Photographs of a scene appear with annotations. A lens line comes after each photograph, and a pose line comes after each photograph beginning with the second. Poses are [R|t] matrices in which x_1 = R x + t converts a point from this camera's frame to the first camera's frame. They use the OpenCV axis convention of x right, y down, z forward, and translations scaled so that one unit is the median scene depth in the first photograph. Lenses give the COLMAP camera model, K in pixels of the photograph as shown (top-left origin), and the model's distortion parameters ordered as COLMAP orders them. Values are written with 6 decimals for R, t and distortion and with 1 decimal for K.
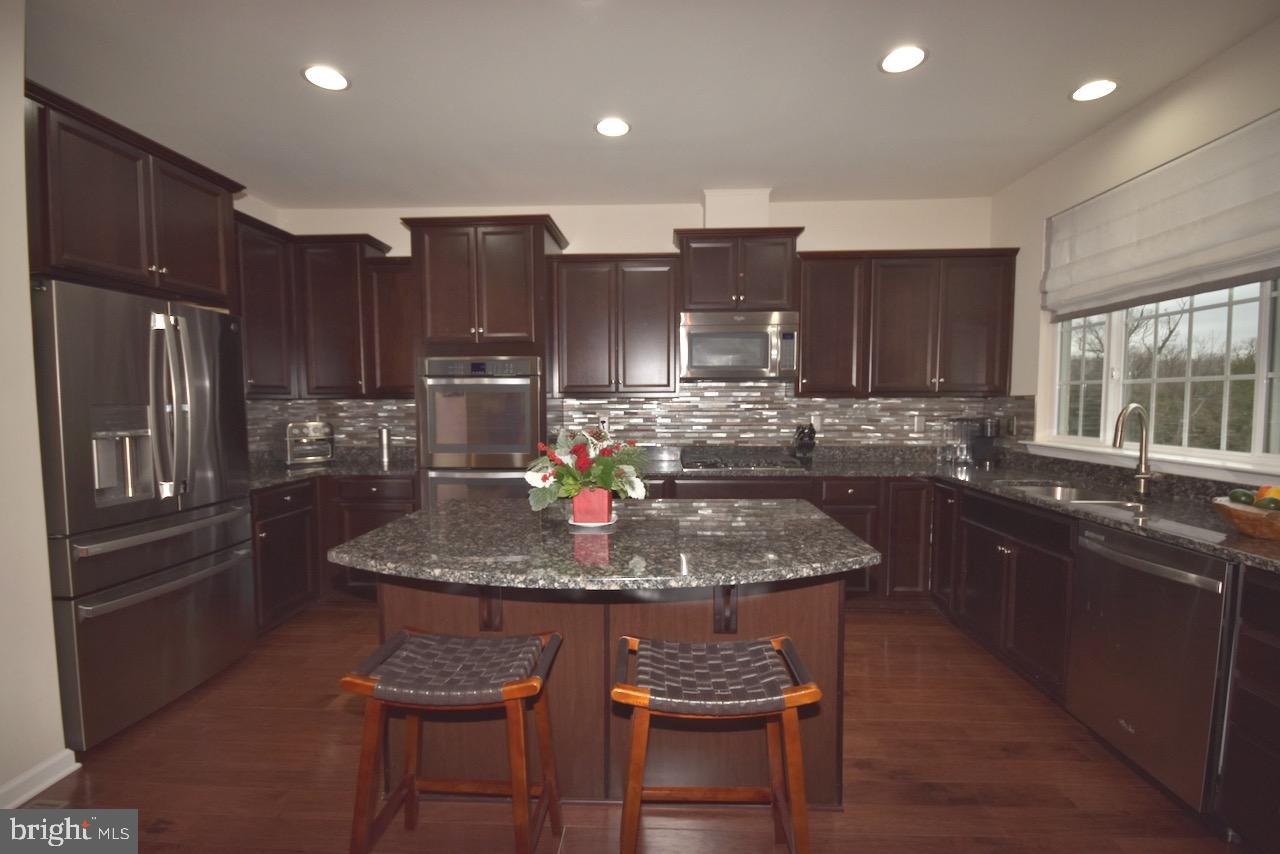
lens RADIAL K [[565.8, 0, 641.4], [0, 565.8, 432.7], [0, 0, 1]] dist [-0.003201, -0.000165]
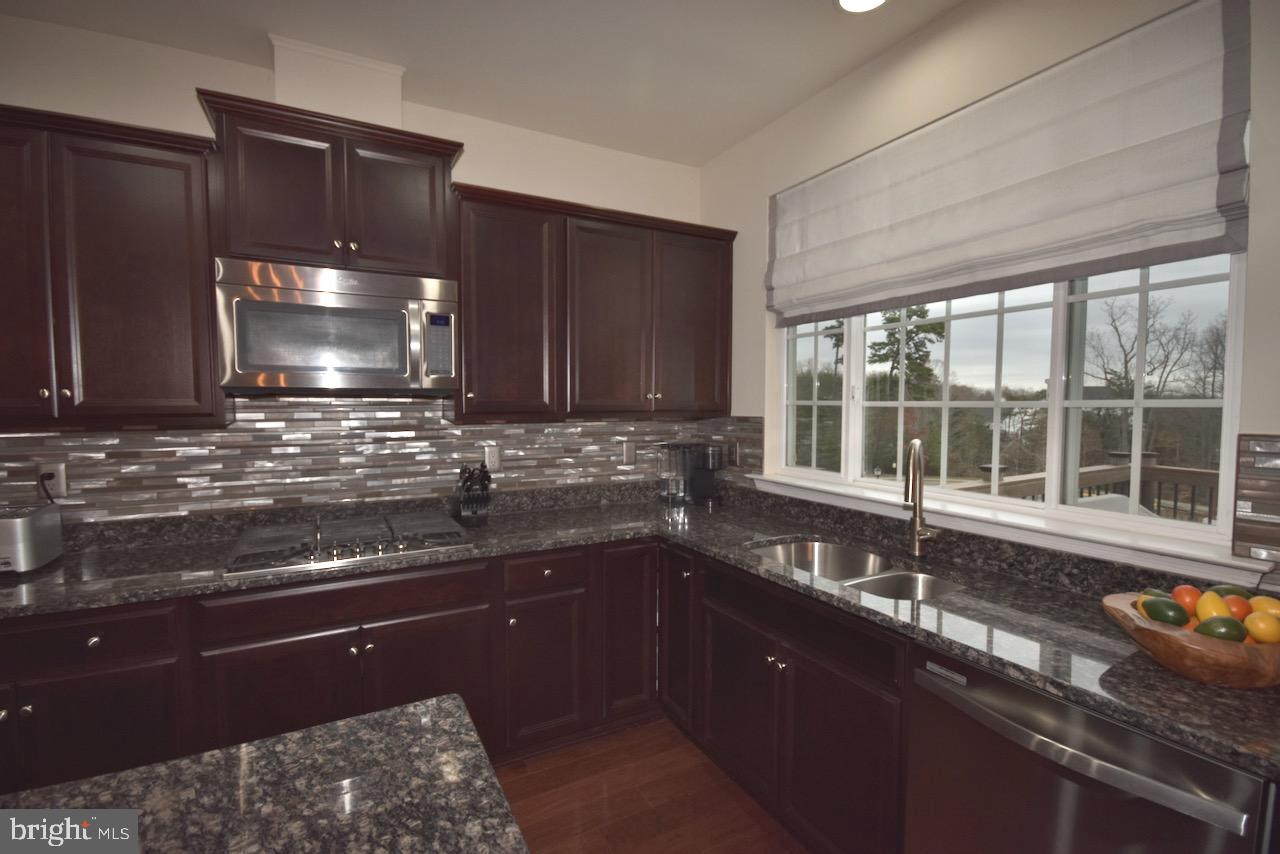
lens RADIAL K [[565.8, 0, 641.4], [0, 565.8, 432.7], [0, 0, 1]] dist [-0.003201, -0.000165]
pose [[0.855777, -0.025164, 0.516732, 0.133306], [0.027020, 0.999627, 0.003932, -0.050242], [-0.516638, 0.010597, 0.856138, 0.391002]]
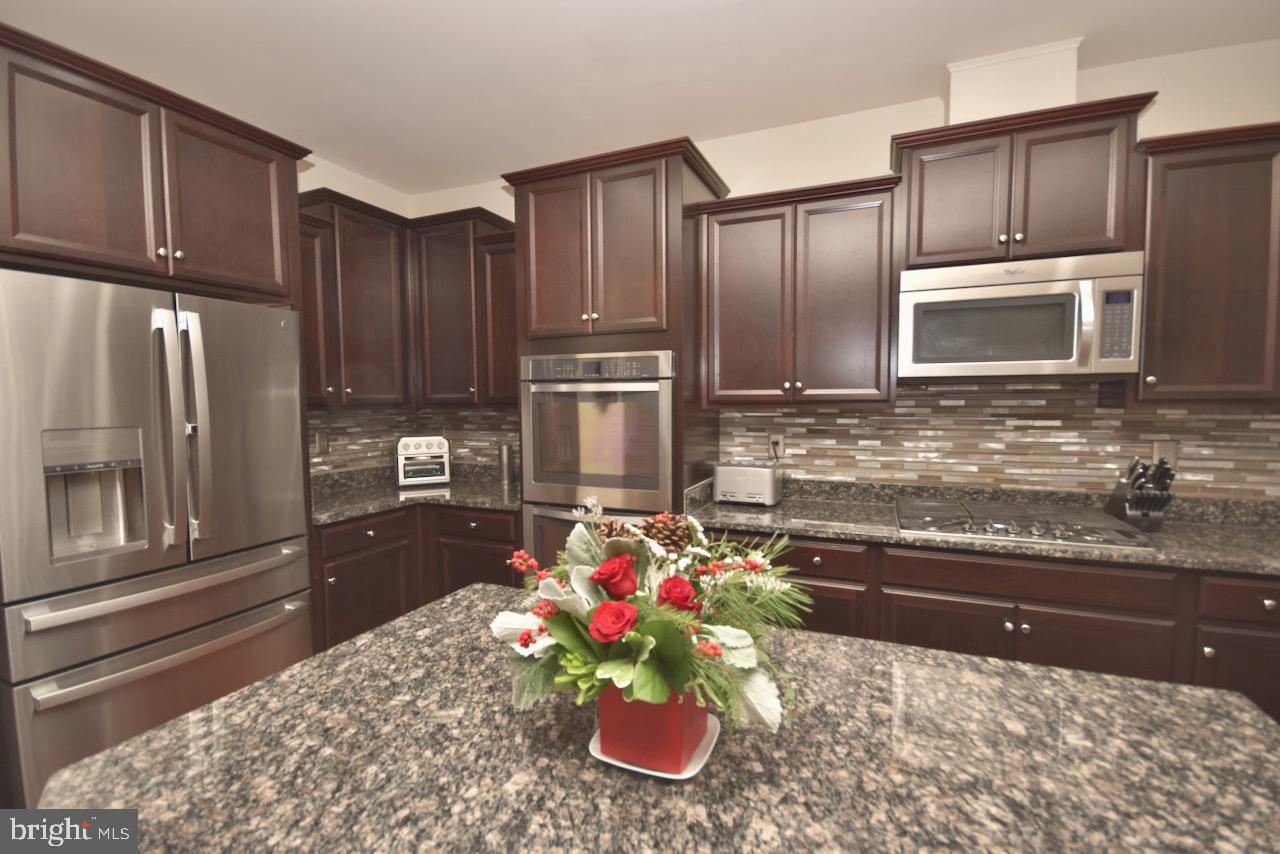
lens RADIAL K [[560.6, 0, 641.2], [0, 560.6, 433.9], [0, 0, 1]] dist [0.000626, -0.007682]
pose [[0.935560, 0.018779, -0.352669, 0.023954], [-0.016884, 0.999822, 0.008448, -0.037947], [0.352765, -0.001950, 0.935710, 0.346210]]
